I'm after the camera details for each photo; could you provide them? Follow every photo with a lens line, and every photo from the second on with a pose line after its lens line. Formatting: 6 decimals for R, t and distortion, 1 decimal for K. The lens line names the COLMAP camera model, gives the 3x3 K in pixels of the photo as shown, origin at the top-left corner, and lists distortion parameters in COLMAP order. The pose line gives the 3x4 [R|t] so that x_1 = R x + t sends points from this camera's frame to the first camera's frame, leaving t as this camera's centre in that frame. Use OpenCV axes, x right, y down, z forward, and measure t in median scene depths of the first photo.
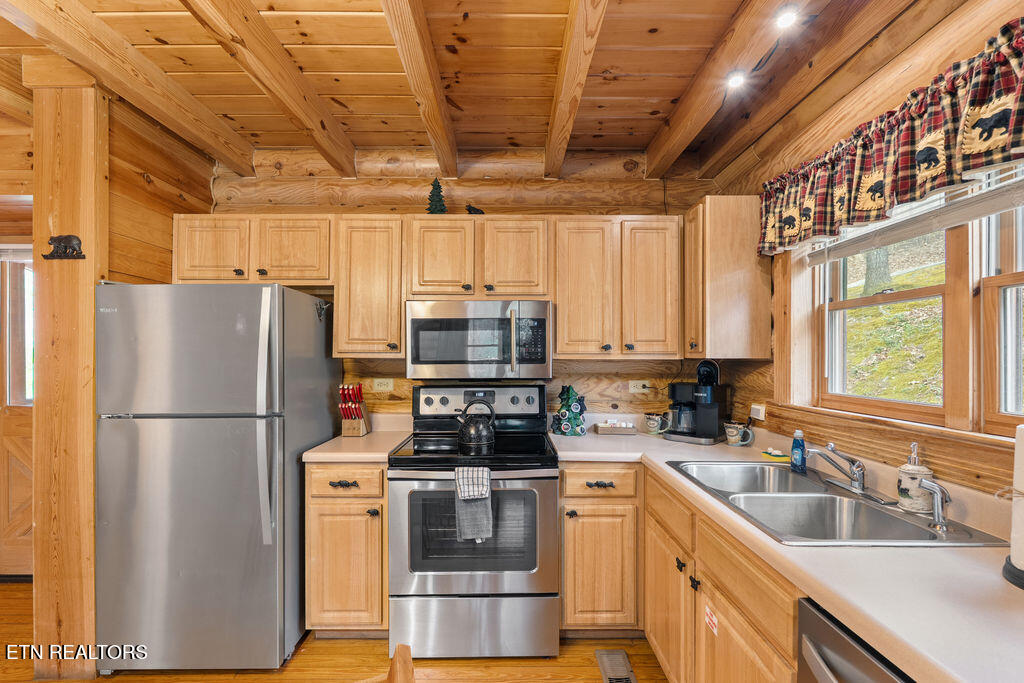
lens RADIAL K [[447.1, 0, 515.2], [0, 447.1, 355.1], [0, 0, 1]] dist [-0.005640, -0.000441]
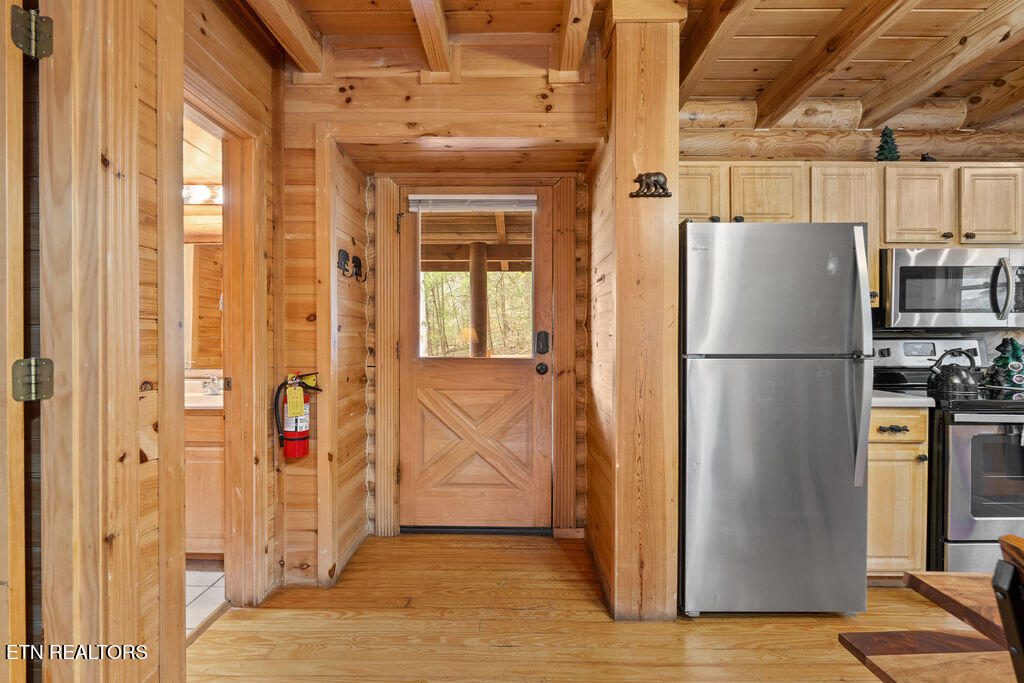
lens RADIAL K [[447.1, 0, 510.1], [0, 447.1, 341.6], [0, 0, 1]] dist [-0.005640, -0.000441]
pose [[0.999828, 0.004128, -0.018089, -1.173689], [-0.003961, 0.999949, 0.009279, 0.086395], [0.018127, -0.009206, 0.999793, -0.000363]]
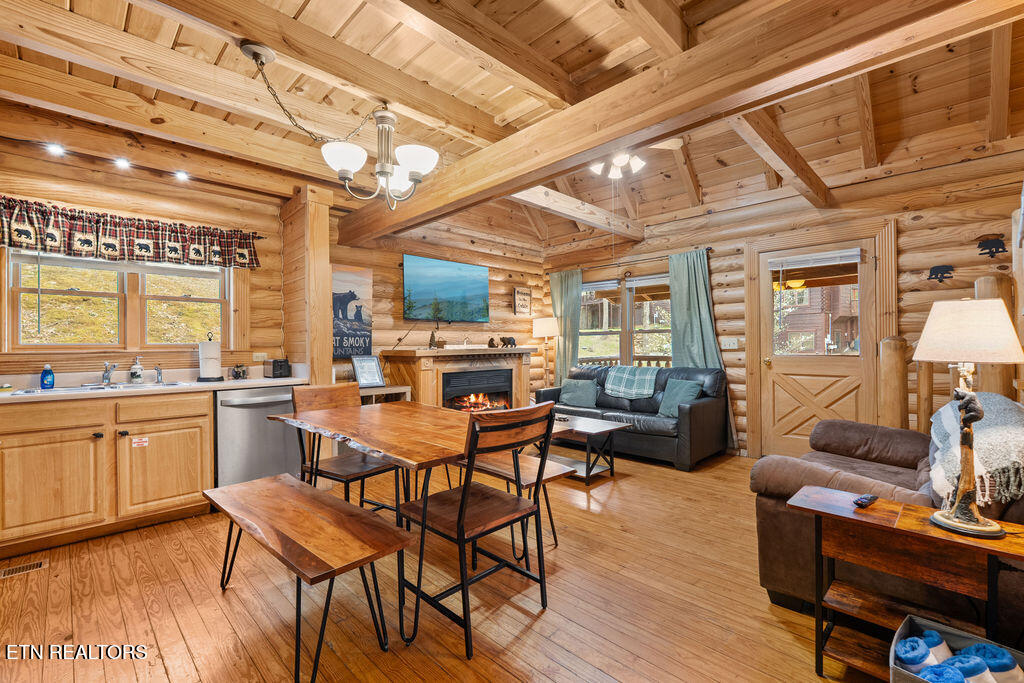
lens RADIAL K [[447.1, 0, 502.6], [0, 447.1, 342.5], [0, 0, 1]] dist [-0.005640, -0.000441]
pose [[-0.697648, 0.012195, 0.716337, -1.468704], [0.007783, 0.999925, -0.009443, 0.098052], [-0.716399, -0.001012, -0.697690, 0.781046]]
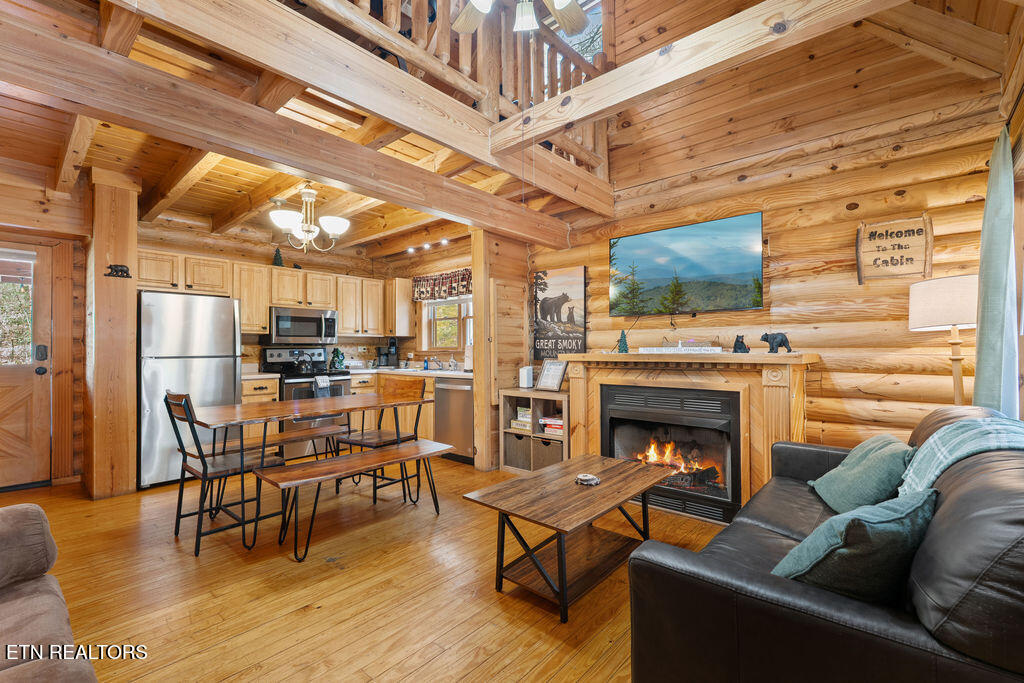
lens RADIAL K [[447.1, 0, 511.8], [0, 447.1, 342.6], [0, 0, 1]] dist [-0.005640, -0.000441]
pose [[0.662221, 0.007303, 0.749273, -1.192763], [0.002352, 0.999927, -0.011825, 0.084941], [-0.749305, 0.009594, 0.662155, -1.399418]]
